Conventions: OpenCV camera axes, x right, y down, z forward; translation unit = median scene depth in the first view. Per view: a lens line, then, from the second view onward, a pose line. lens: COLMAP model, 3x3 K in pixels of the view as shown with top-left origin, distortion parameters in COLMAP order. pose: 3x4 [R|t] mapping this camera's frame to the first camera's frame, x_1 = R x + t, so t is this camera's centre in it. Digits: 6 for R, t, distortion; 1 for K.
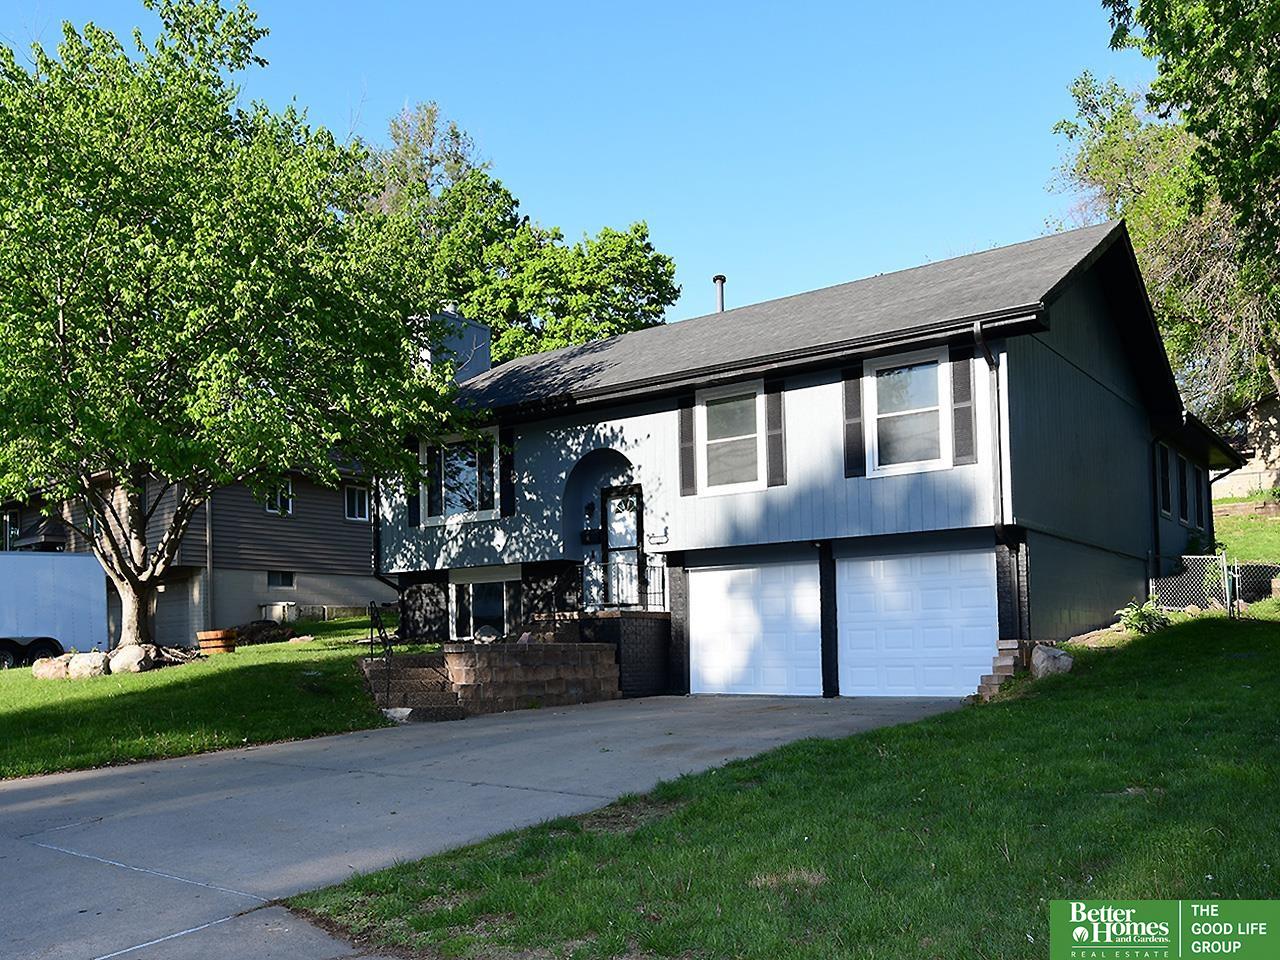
lens RADIAL K [[1129.1, 0, 640.0], [0, 1129.1, 480.0], [0, 0, 1]] dist [0.108657, 0.002380]
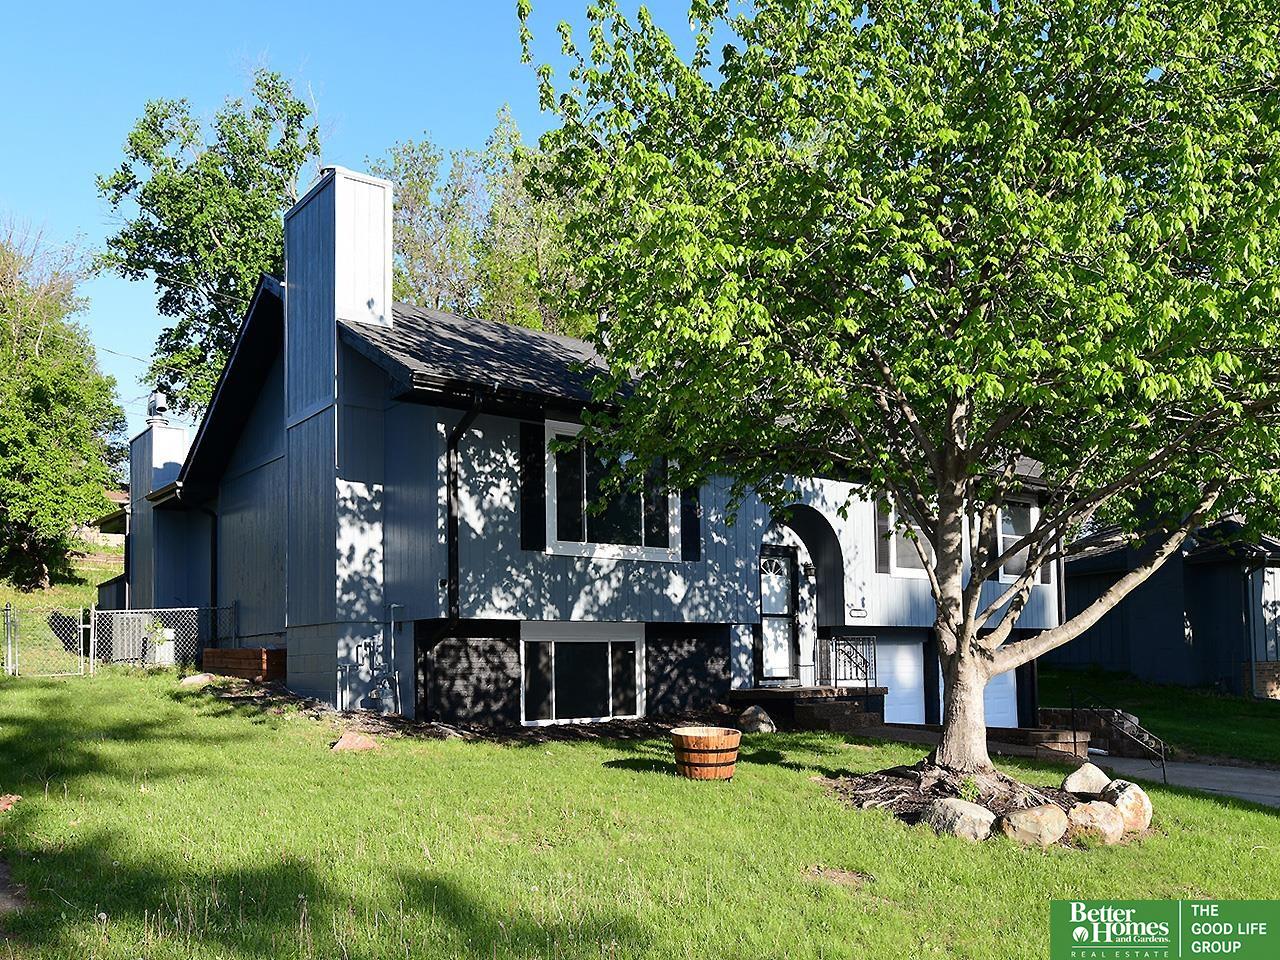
lens RADIAL K [[1084.6, 0, 586.8], [0, 1084.6, 481.1], [0, 0, 1]] dist [0.065115, 0.003263]
pose [[0.249500, 0.155778, 0.955763, -0.866849], [-0.139870, 0.982424, -0.123611, 0.082647], [-0.958220, -0.102842, 0.266904, 0.891115]]
